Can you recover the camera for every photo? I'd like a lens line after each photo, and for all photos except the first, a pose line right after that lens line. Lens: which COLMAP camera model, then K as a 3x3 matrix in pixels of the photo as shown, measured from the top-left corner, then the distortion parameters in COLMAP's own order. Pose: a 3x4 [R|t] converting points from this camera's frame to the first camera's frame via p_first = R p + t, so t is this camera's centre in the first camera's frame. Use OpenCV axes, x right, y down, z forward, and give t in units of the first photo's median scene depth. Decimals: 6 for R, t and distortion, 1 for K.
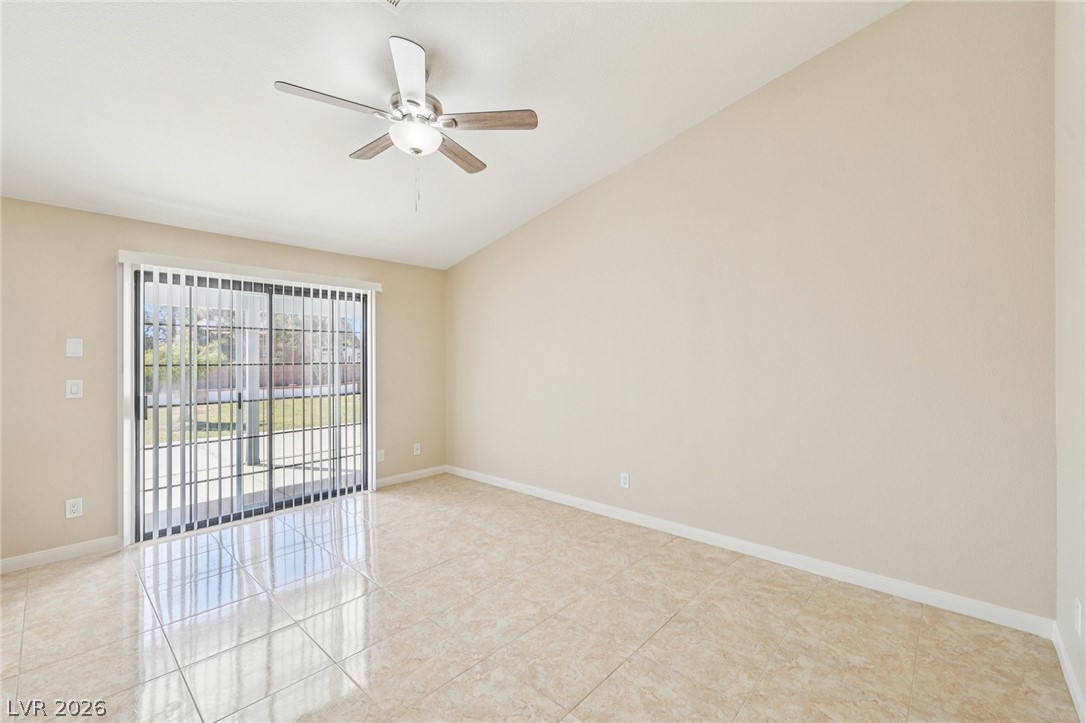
lens RADIAL K [[456.2, 0, 533.6], [0, 456.2, 355.1], [0, 0, 1]] dist [-0.000674, -0.000055]
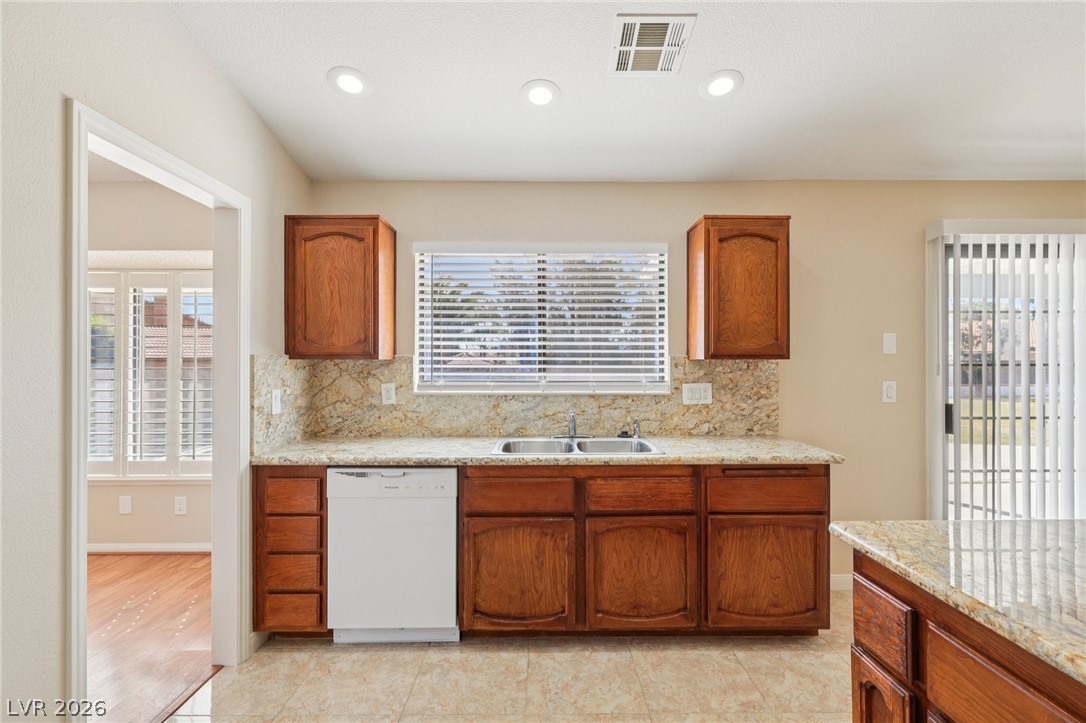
lens RADIAL K [[513.1, 0, 548.3], [0, 513.1, 360.3], [0, 0, 1]] dist [-0.001509, 0.001067]
pose [[0.682367, 0.005534, -0.730989, -0.523958], [0.007545, 0.999865, 0.014613, -0.002327], [0.730971, -0.015487, 0.682233, -0.081467]]
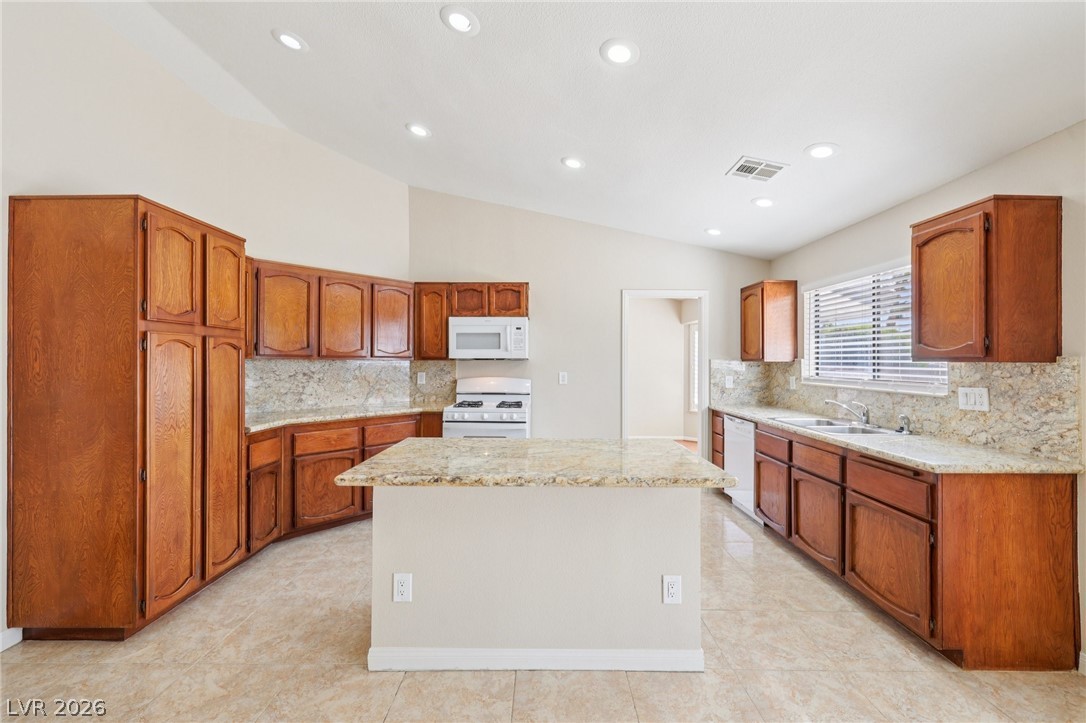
lens RADIAL K [[456.2, 0, 542.7], [0, 456.2, 357.9], [0, 0, 1]] dist [-0.000674, -0.000055]
pose [[-0.738483, -0.001192, -0.674271, -0.123988], [0.011069, 0.999842, -0.013891, 0.004588], [0.674181, -0.017722, -0.738353, 0.569627]]
